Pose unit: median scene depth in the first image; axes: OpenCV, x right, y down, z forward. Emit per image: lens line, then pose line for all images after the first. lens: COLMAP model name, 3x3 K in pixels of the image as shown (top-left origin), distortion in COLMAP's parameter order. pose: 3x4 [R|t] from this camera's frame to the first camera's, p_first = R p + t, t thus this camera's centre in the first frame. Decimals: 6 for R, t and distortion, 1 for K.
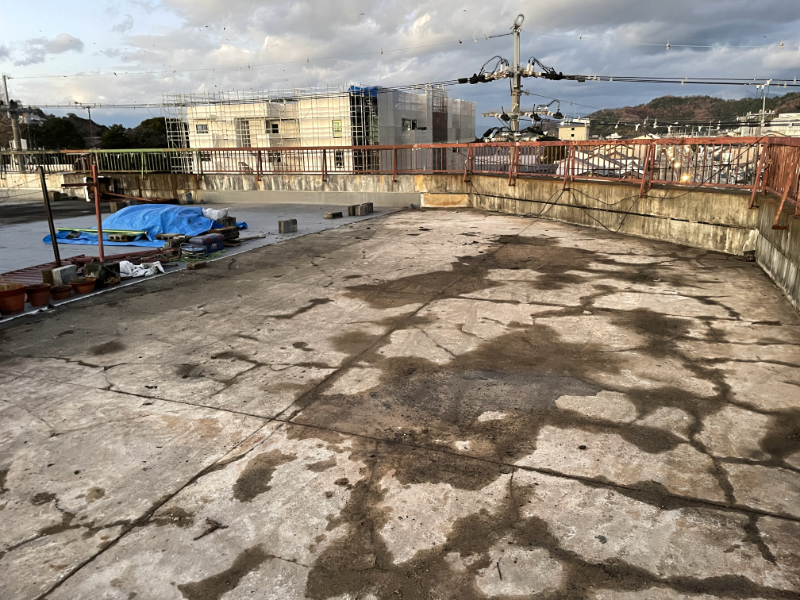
lens RADIAL K [[594.5, 0, 401.0], [0, 594.5, 296.5], [0, 0, 1]] dist [0.022083, -0.035852]
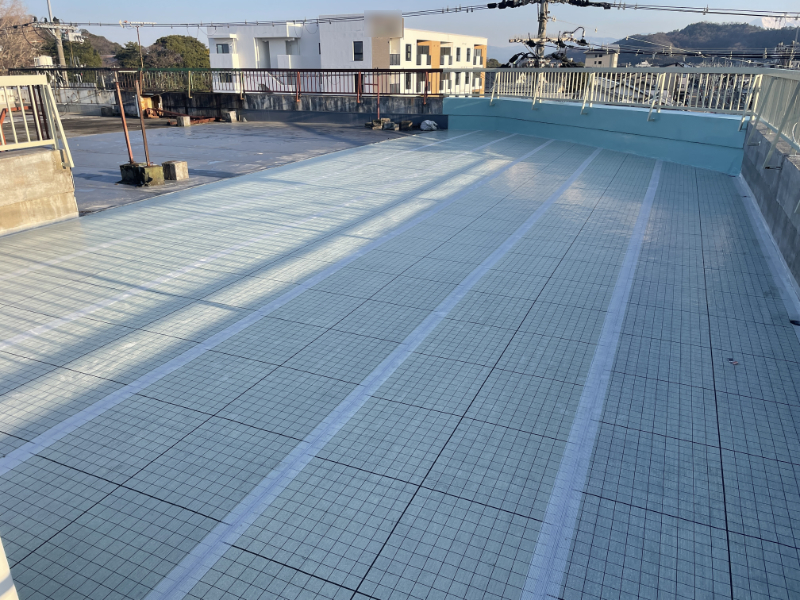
lens RADIAL K [[594.5, 0, 399.4], [0, 594.5, 302.6], [0, 0, 1]] dist [0.022083, -0.035852]
pose [[0.999172, 0.030484, -0.026955, -0.014208], [-0.026917, 0.991915, 0.124018, 0.027147], [0.030518, -0.123190, 0.991914, -0.101014]]
